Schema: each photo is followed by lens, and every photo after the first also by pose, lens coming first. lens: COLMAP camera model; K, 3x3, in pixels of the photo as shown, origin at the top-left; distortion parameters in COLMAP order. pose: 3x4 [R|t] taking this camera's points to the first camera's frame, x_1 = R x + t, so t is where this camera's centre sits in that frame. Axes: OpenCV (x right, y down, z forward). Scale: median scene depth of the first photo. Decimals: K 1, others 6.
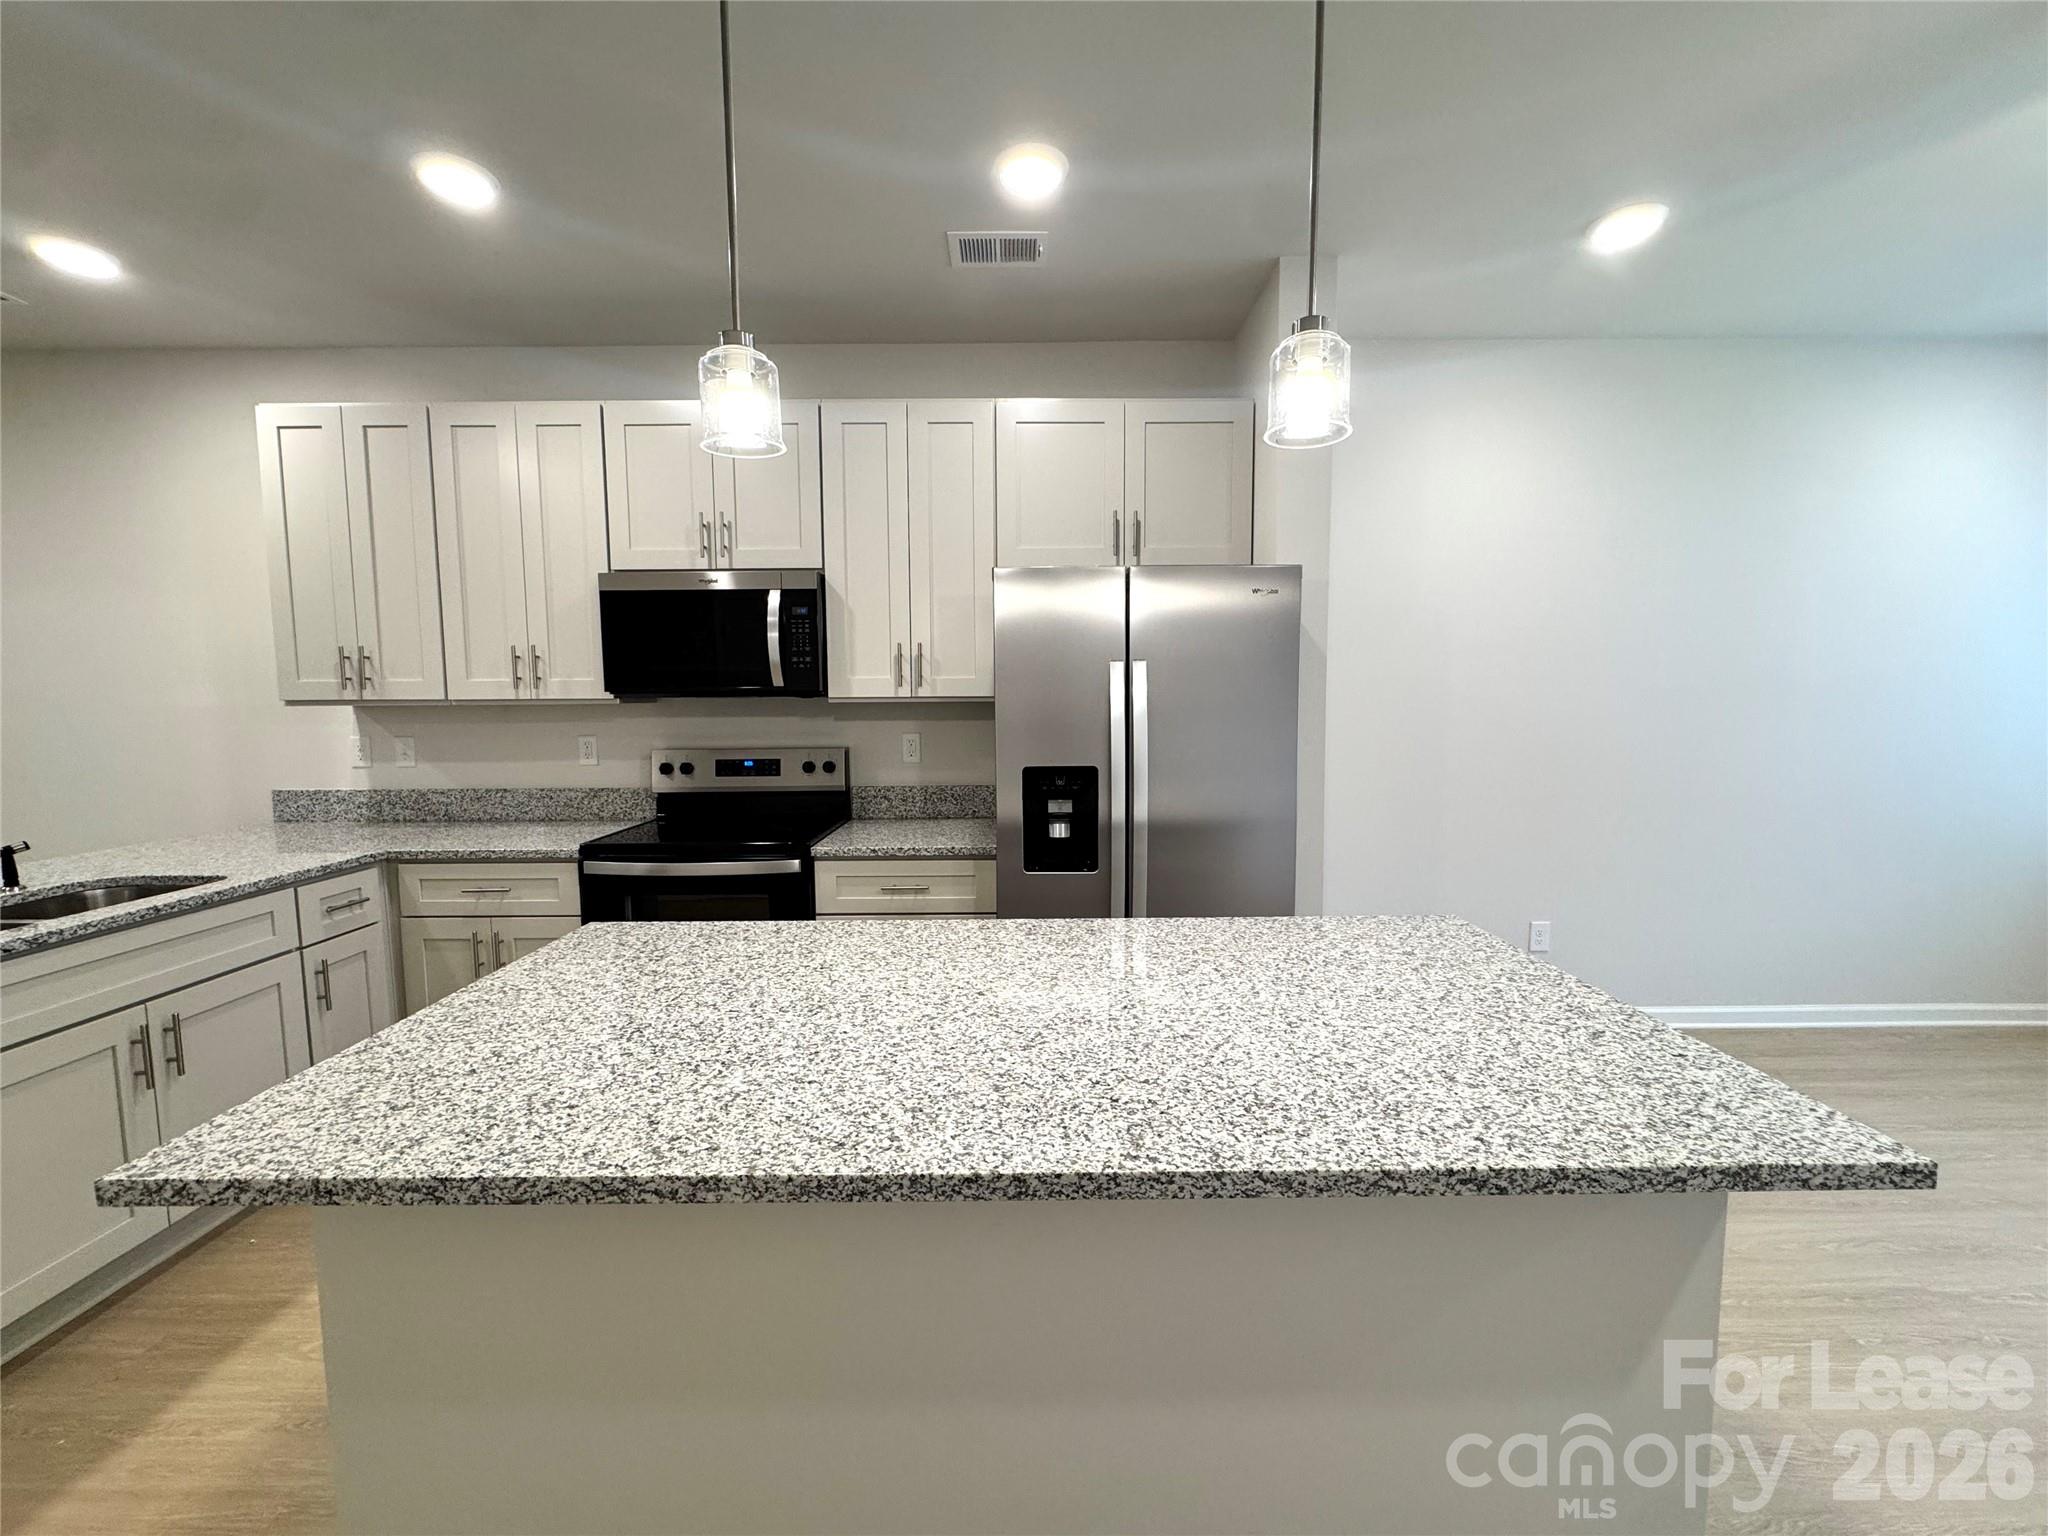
lens RADIAL K [[818.6, 0, 1027.8], [0, 818.6, 768.3], [0, 0, 1]] dist [-0.003660, 0.000109]
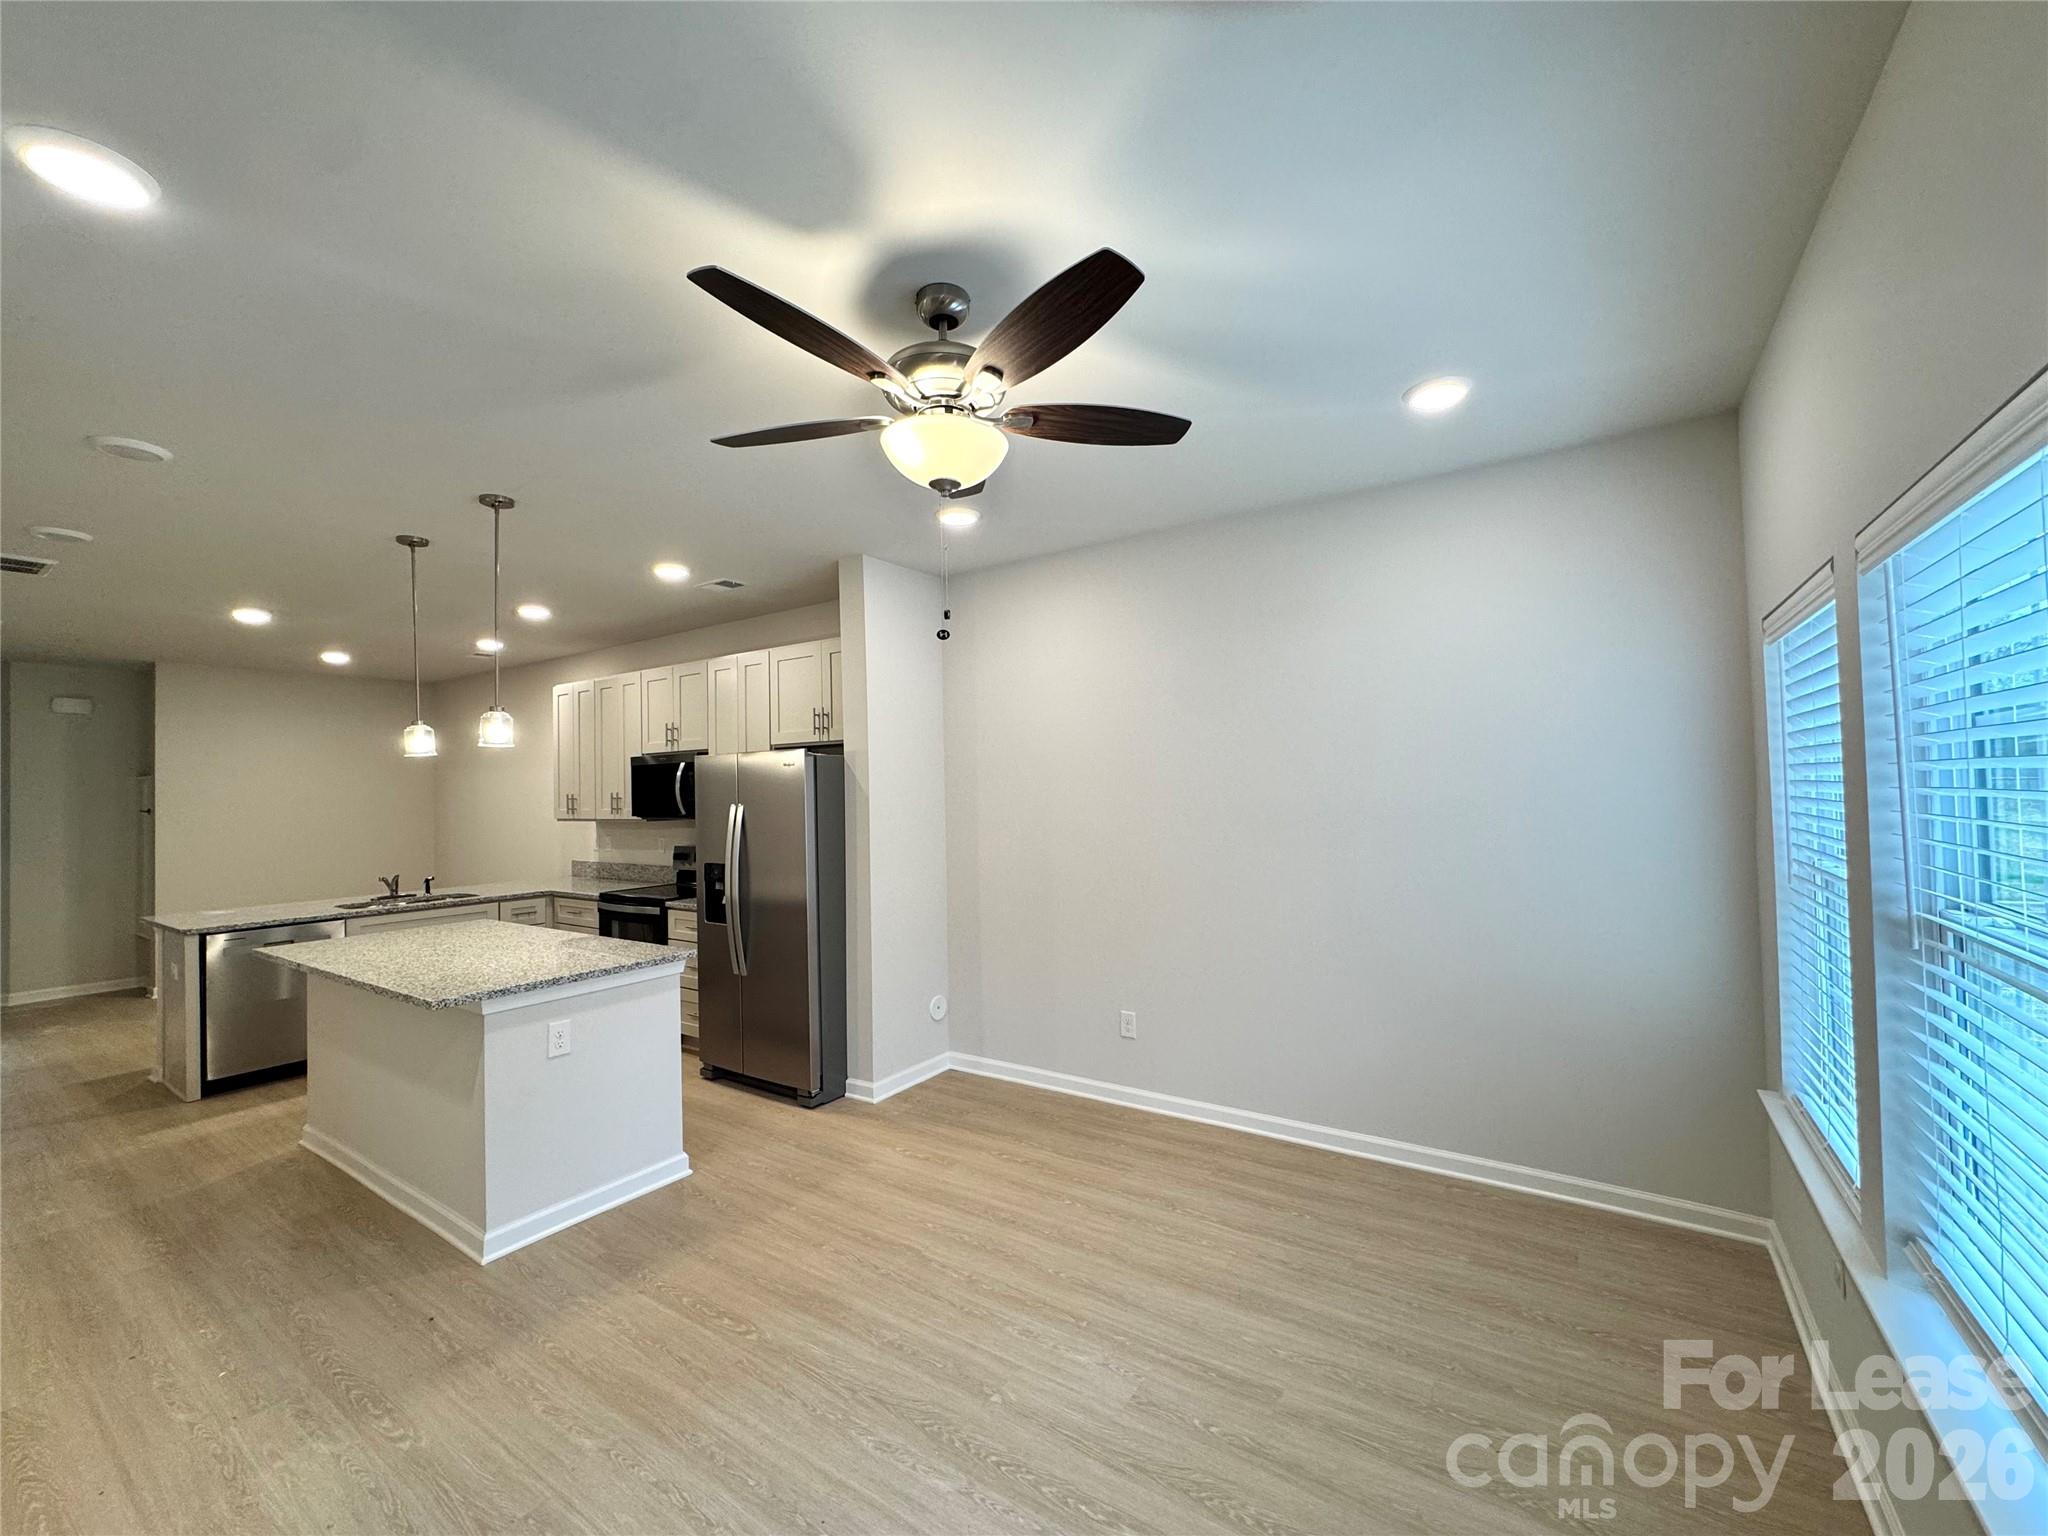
lens RADIAL K [[829.3, 0, 1023.7], [0, 829.3, 771.0], [0, 0, 1]] dist [-0.002764, -0.000074]
pose [[0.825307, -0.025631, -0.564102, 1.659290], [-0.032903, 0.995089, -0.093351, -0.056240], [0.563725, 0.095604, 0.820411, -0.135723]]
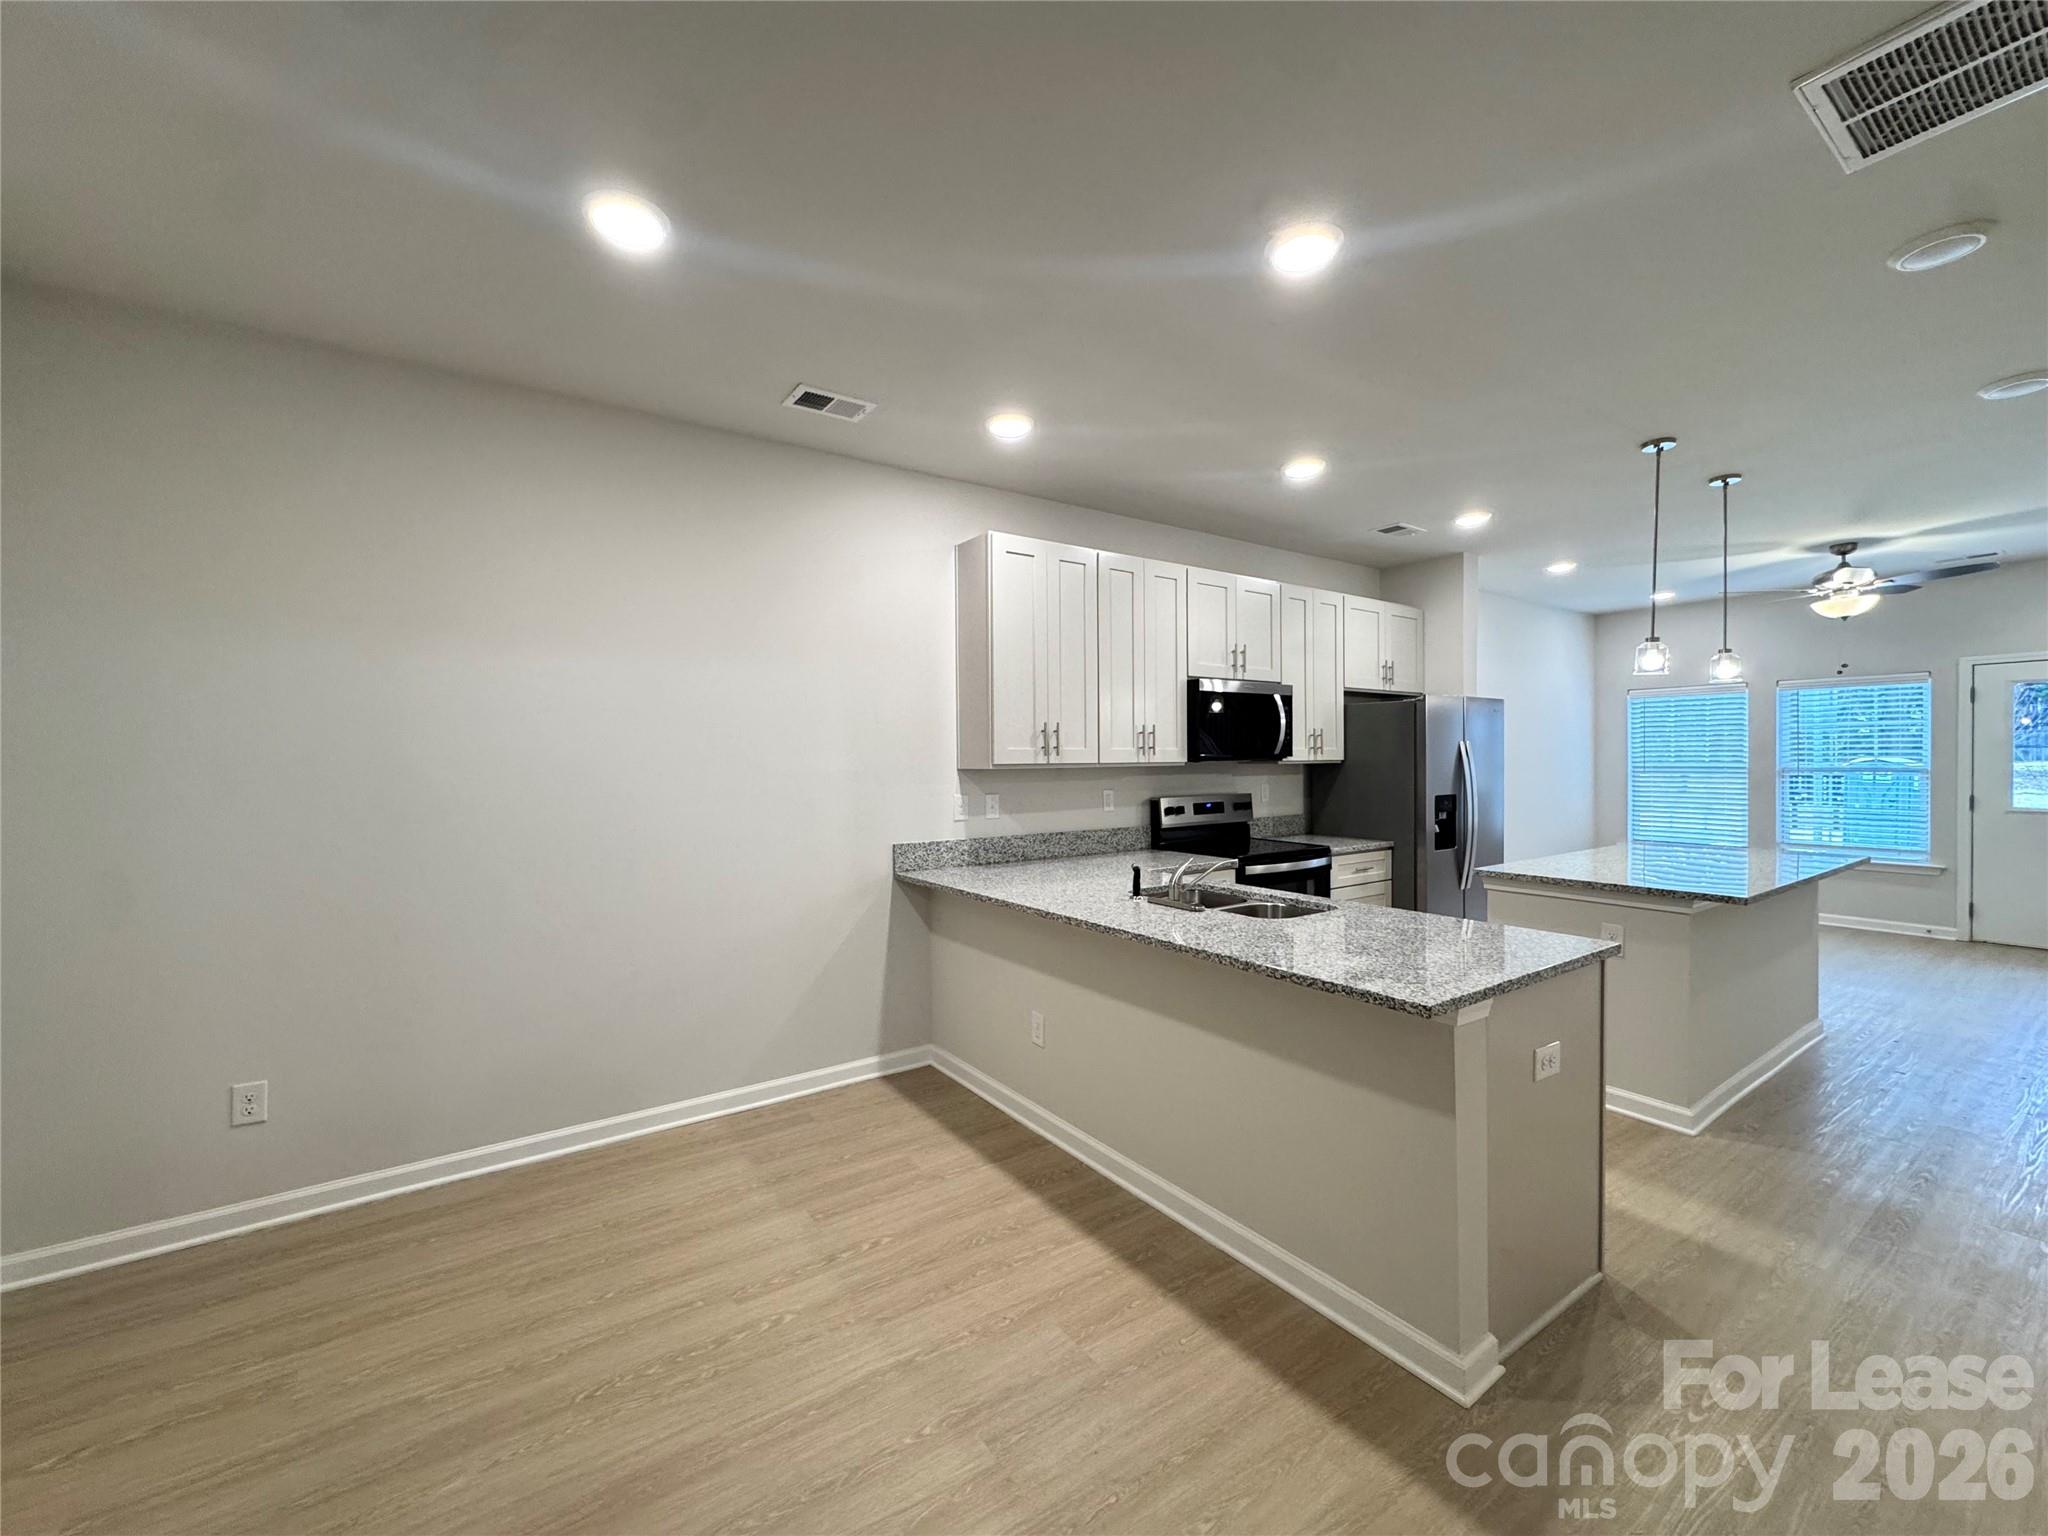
lens RADIAL K [[818.6, 0, 1027.8], [0, 818.6, 768.3], [0, 0, 1]] dist [-0.003660, 0.000109]
pose [[0.826388, -0.008640, 0.563035, -1.935175], [0.056026, 0.996183, -0.066944, 0.011356], [-0.560307, 0.086866, 0.823717, -0.062486]]
